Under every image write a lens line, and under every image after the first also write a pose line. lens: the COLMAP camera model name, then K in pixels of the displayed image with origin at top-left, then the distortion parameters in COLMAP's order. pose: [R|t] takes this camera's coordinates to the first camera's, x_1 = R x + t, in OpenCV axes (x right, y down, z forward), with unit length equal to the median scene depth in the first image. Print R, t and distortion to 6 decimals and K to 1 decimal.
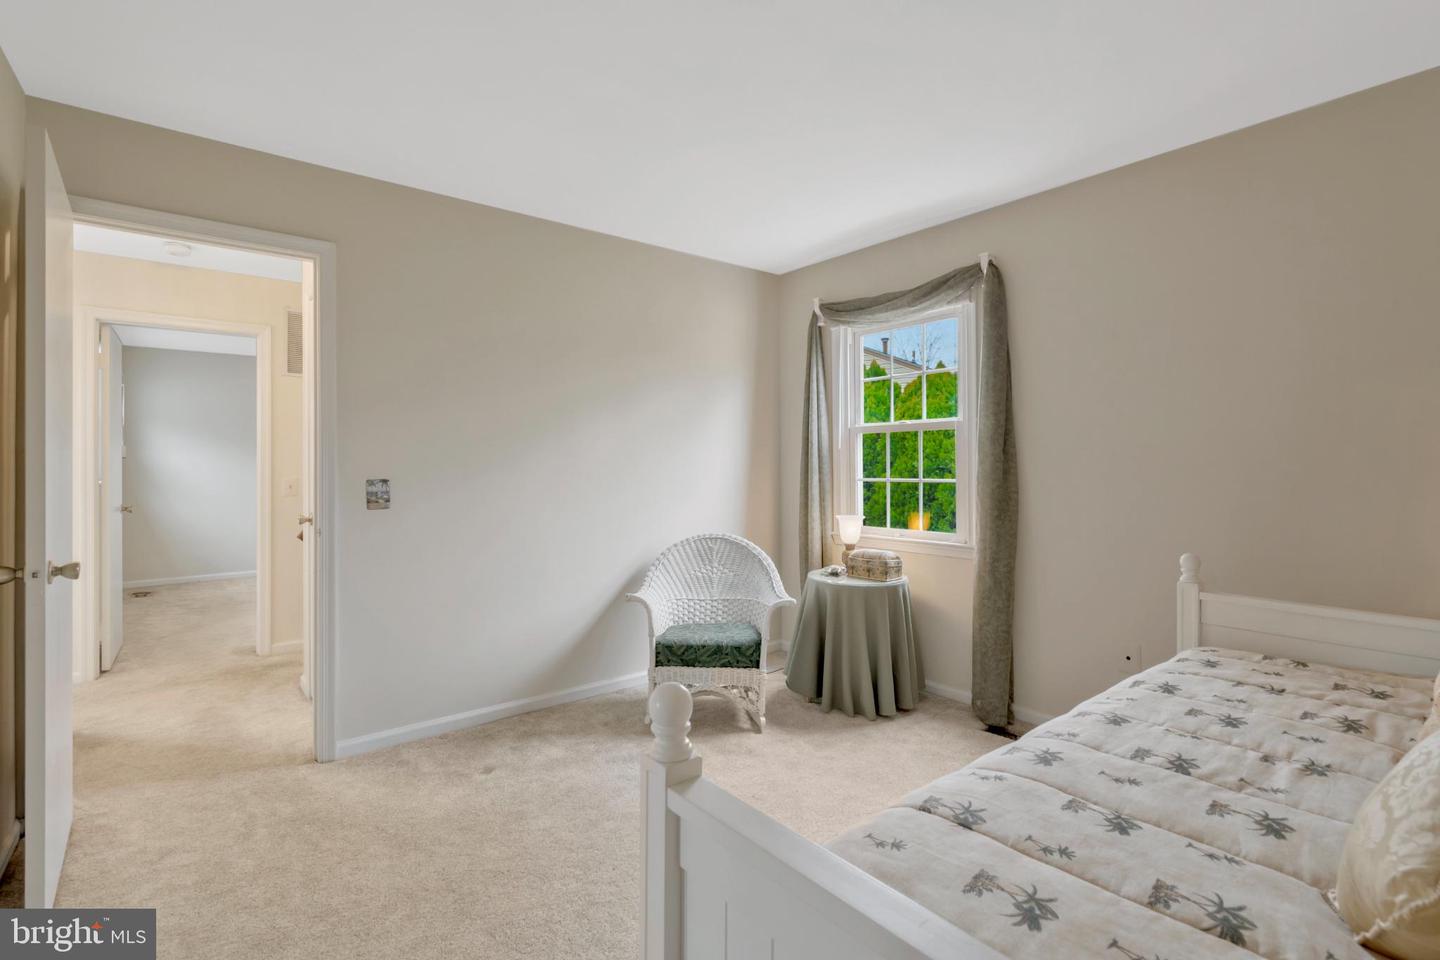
lens RADIAL K [[674.0, 0, 726.7], [0, 674.0, 472.3], [0, 0, 1]] dist [-0.004935, -0.000174]
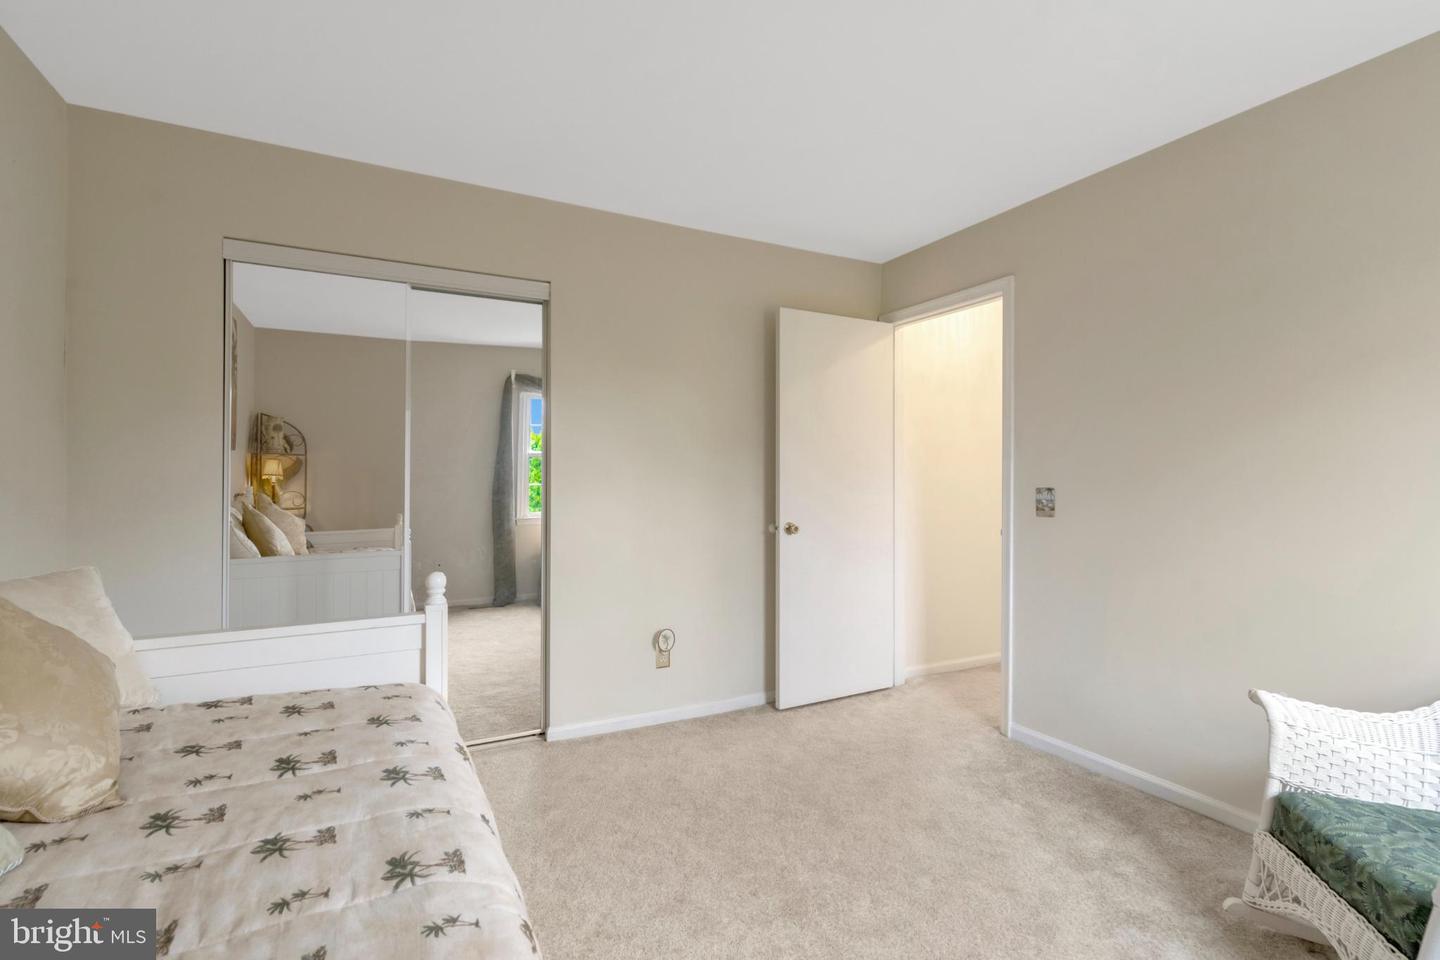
lens RADIAL K [[674.0, 0, 726.7], [0, 674.0, 472.3], [0, 0, 1]] dist [-0.004935, -0.000174]
pose [[-0.201395, -0.002554, -0.979507, 0.587280], [-0.008814, 0.999961, -0.000795, -0.007973], [0.979470, 0.008474, -0.201410, 0.730805]]
